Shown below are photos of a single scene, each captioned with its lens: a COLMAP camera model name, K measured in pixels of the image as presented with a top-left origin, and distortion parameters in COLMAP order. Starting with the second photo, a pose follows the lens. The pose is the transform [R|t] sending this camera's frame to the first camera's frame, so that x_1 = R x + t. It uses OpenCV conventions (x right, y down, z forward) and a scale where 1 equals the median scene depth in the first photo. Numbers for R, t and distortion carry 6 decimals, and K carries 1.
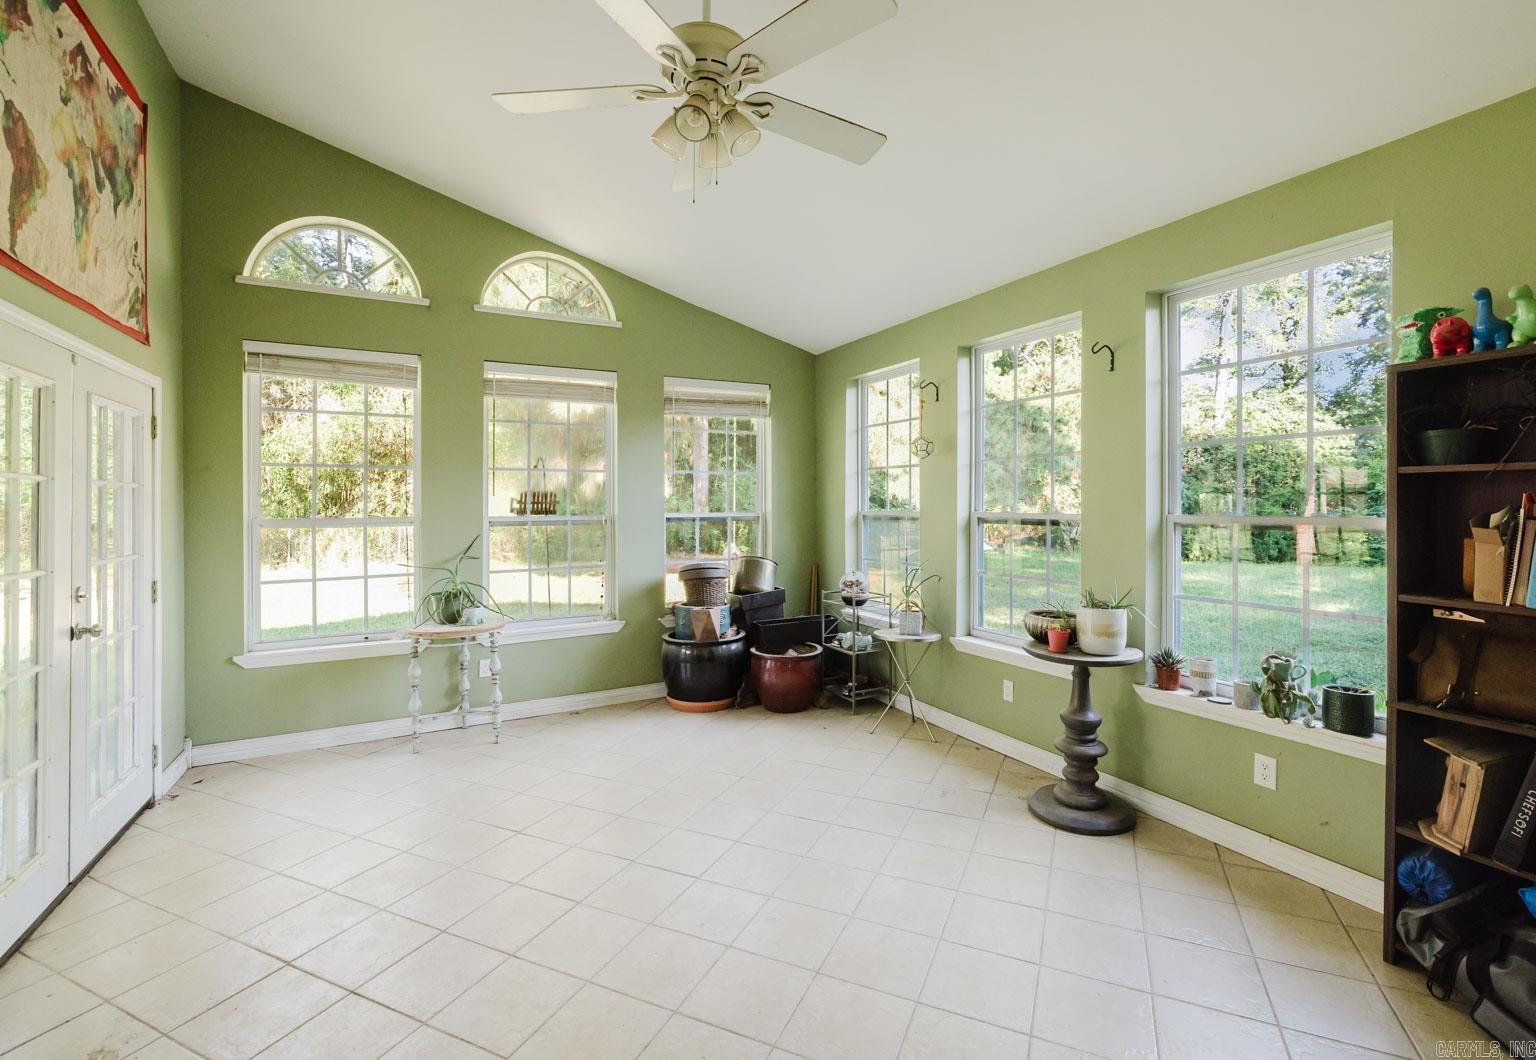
lens RADIAL K [[695.2, 0, 778.9], [0, 695.2, 503.8], [0, 0, 1]] dist [0.003064, -0.000218]
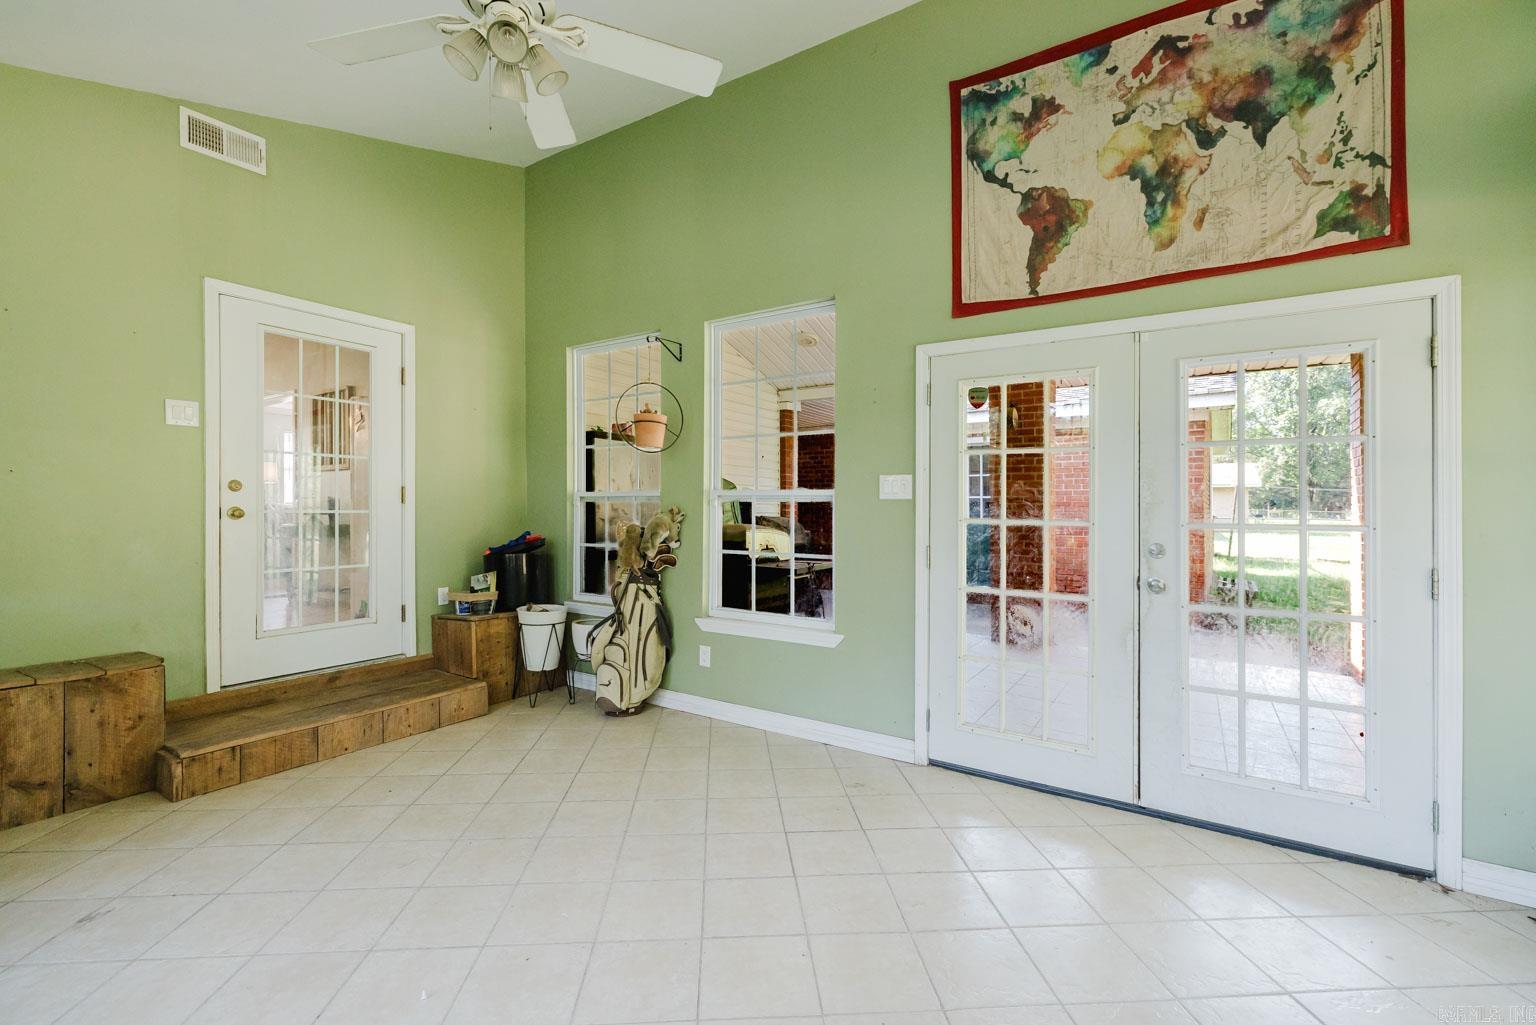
lens RADIAL K [[648.6, 0, 766.0], [0, 648.6, 511.5], [0, 0, 1]] dist [0.000653, -0.000679]
pose [[-0.870695, -0.001724, -0.491821, 0.012903], [-0.003957, 0.999986, 0.003500, 0.042085], [0.491808, 0.004993, -0.870689, 0.970968]]
